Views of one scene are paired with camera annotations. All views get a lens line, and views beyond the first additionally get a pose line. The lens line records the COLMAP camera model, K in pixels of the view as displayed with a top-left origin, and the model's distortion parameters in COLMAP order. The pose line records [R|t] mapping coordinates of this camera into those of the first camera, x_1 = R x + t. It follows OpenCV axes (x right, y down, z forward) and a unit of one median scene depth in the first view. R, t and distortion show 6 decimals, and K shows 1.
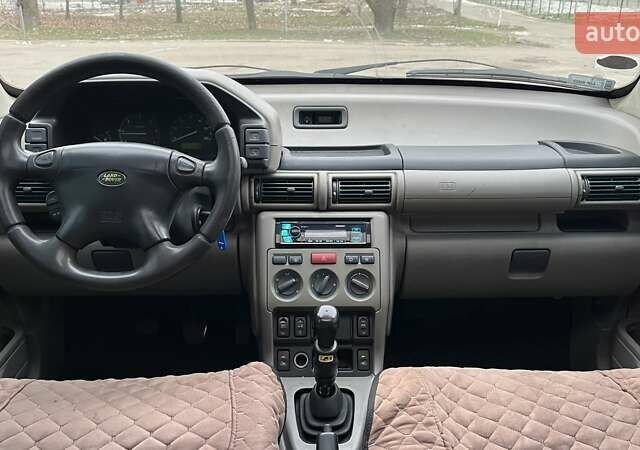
lens RADIAL K [[611.3, 0, 320.4], [0, 611.3, 231.5], [0, 0, 1]] dist [0.035832, 0.000000]
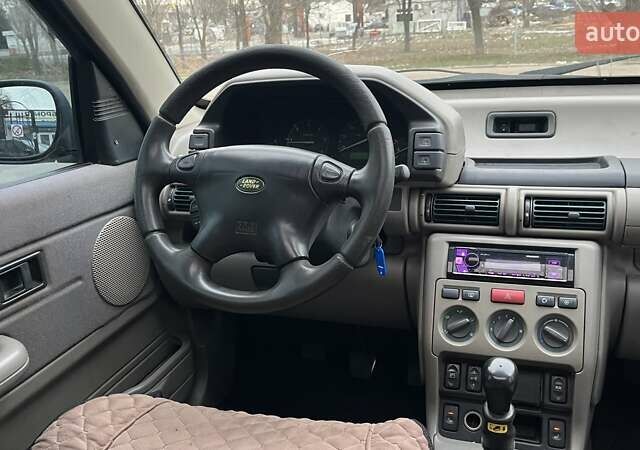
lens RADIAL K [[611.3, 0, 320.8], [0, 611.3, 225.9], [0, 0, 1]] dist [0.035832, 0.000000]
pose [[0.938397, 0.048039, -0.342205, 0.045268], [-0.065135, 0.997128, -0.038636, 0.000036], [0.339366, 0.058545, 0.938831, 0.163328]]
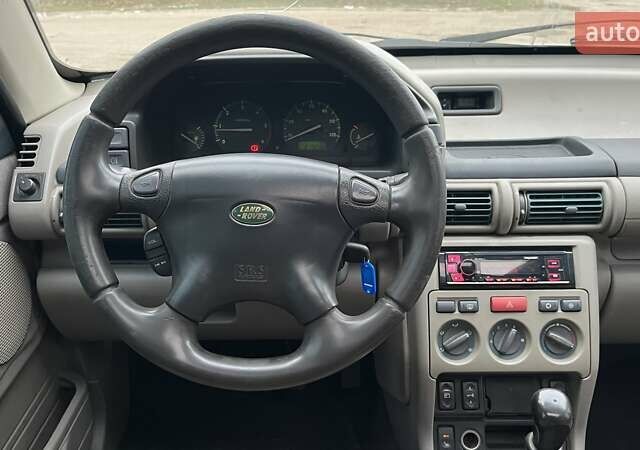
lens RADIAL K [[611.3, 0, 317.3], [0, 611.3, 230.1], [0, 0, 1]] dist [0.035832, 0.000000]
pose [[0.999598, -0.006334, -0.027628, -0.194152], [0.007569, 0.998966, 0.044839, -0.074460], [0.027315, -0.045030, 0.998612, 0.280048]]
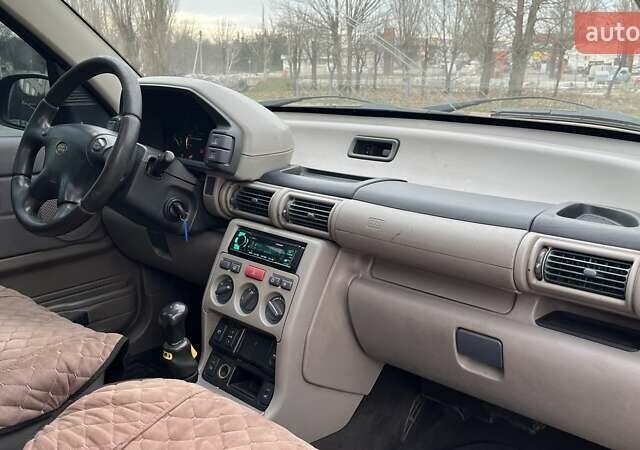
lens RADIAL K [[611.3, 0, 301.9], [0, 611.3, 214.6], [0, 0, 1]] dist [0.035832, 0.000000]
pose [[0.721535, 0.166036, -0.672175, 0.687689], [-0.260539, 0.964575, -0.041410, -0.024123], [0.641487, 0.205007, 0.739234, 0.305253]]
